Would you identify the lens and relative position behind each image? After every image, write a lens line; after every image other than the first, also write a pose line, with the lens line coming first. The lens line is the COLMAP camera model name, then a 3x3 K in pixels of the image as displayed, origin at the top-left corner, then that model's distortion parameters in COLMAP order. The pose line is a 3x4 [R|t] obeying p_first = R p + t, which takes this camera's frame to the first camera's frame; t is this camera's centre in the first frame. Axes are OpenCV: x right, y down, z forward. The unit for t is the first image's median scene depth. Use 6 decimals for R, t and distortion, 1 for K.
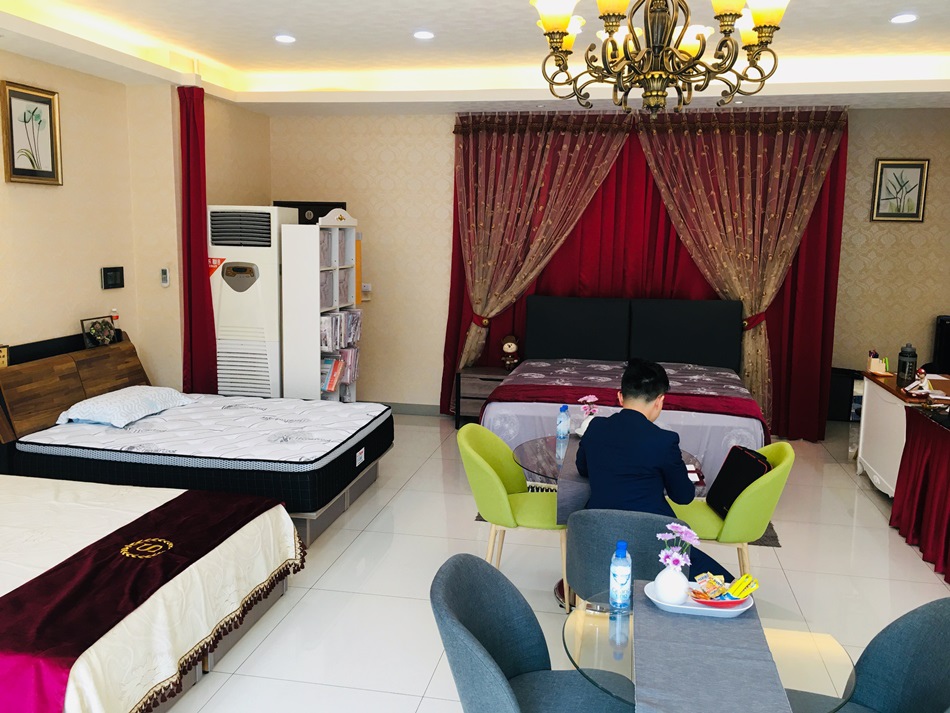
lens RADIAL K [[791.0, 0, 477.9], [0, 791.0, 350.8], [0, 0, 1]] dist [0.065543, -0.062654]
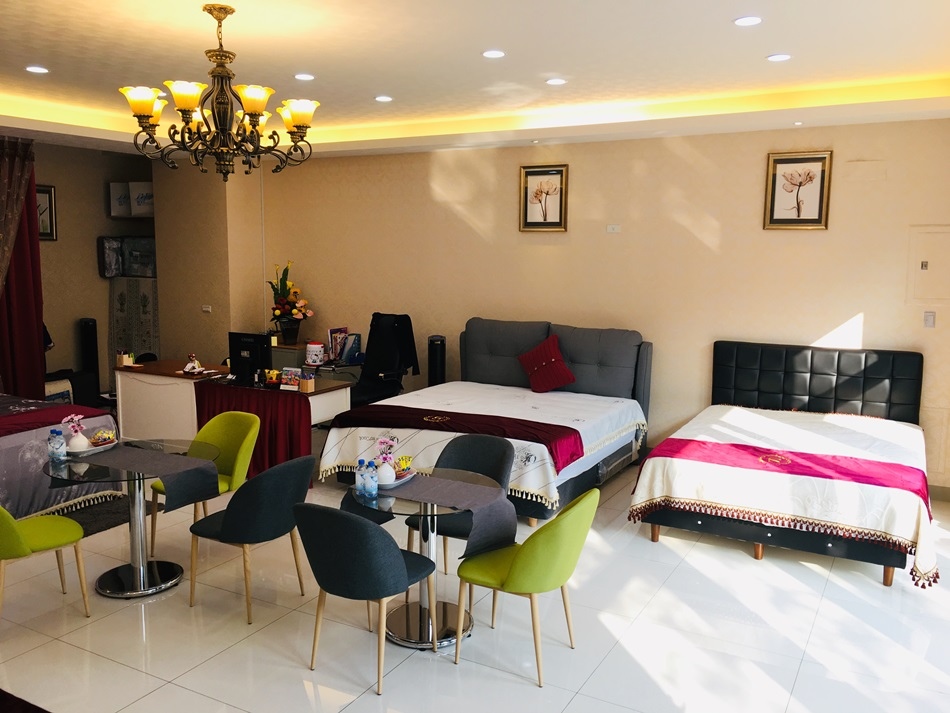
lens RADIAL K [[791.0, 0, 469.9], [0, 791.0, 353.1], [0, 0, 1]] dist [0.065543, -0.062654]
pose [[0.322159, -0.134534, 0.937078, -0.459090], [0.141383, 0.985587, 0.092892, -0.032530], [-0.936069, 0.102561, 0.336536, 0.083113]]
